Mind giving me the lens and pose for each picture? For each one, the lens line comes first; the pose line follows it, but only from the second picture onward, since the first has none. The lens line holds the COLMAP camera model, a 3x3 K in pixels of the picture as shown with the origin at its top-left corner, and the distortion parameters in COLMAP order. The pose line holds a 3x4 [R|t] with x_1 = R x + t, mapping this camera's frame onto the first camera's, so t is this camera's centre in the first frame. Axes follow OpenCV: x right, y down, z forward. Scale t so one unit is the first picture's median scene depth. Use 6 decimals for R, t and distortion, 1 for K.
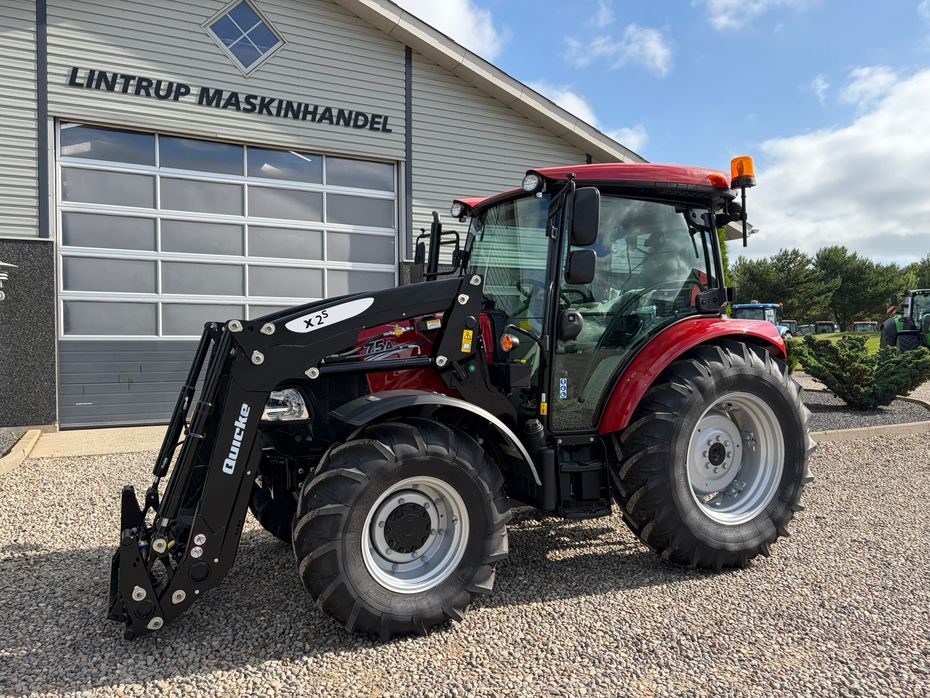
lens RADIAL K [[700.4, 0, 471.8], [0, 700.4, 359.2], [0, 0, 1]] dist [0.054662, -0.058251]
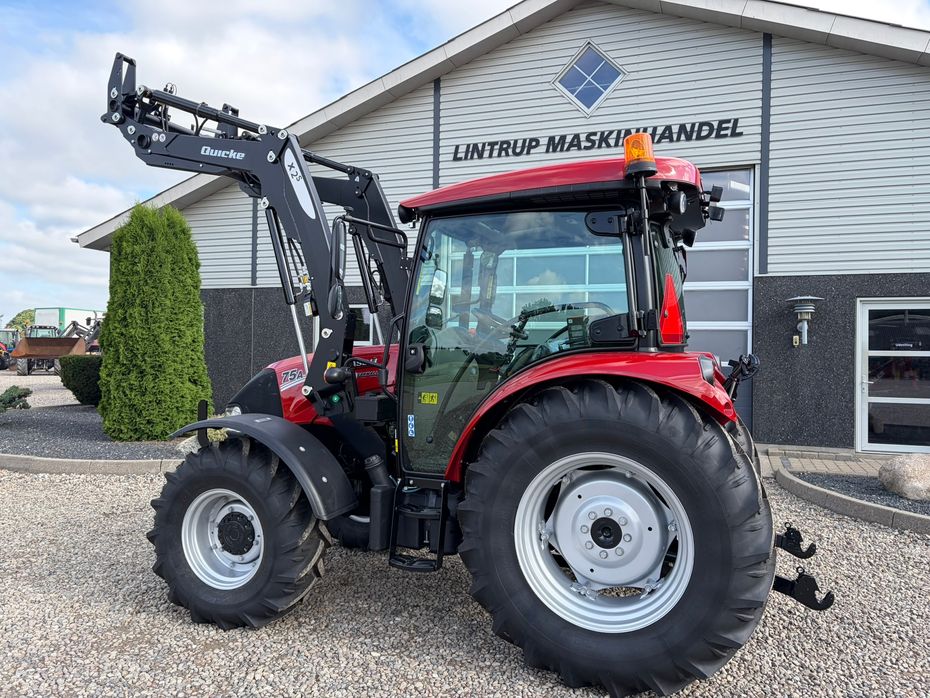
lens RADIAL K [[700.4, 0, 469.8], [0, 700.4, 349.4], [0, 0, 1]] dist [0.054662, -0.058251]
pose [[0.683195, 0.006629, -0.730206, 0.374038], [-0.036281, 0.999032, -0.024876, -0.017212], [0.729334, 0.043487, 0.682774, 0.175080]]
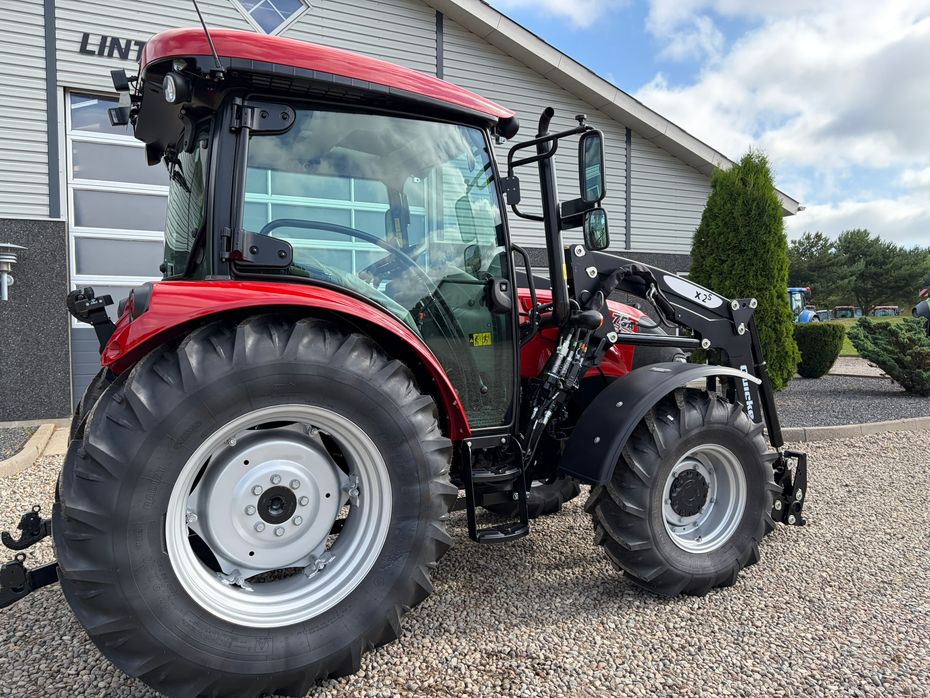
lens RADIAL K [[700.4, 0, 478.1], [0, 700.4, 357.8], [0, 0, 1]] dist [0.054662, -0.058251]
pose [[0.999960, -0.008185, -0.003497, -0.047509], [0.008230, 0.999880, 0.013162, 0.004390], [0.003389, -0.013190, 0.999907, 0.070589]]
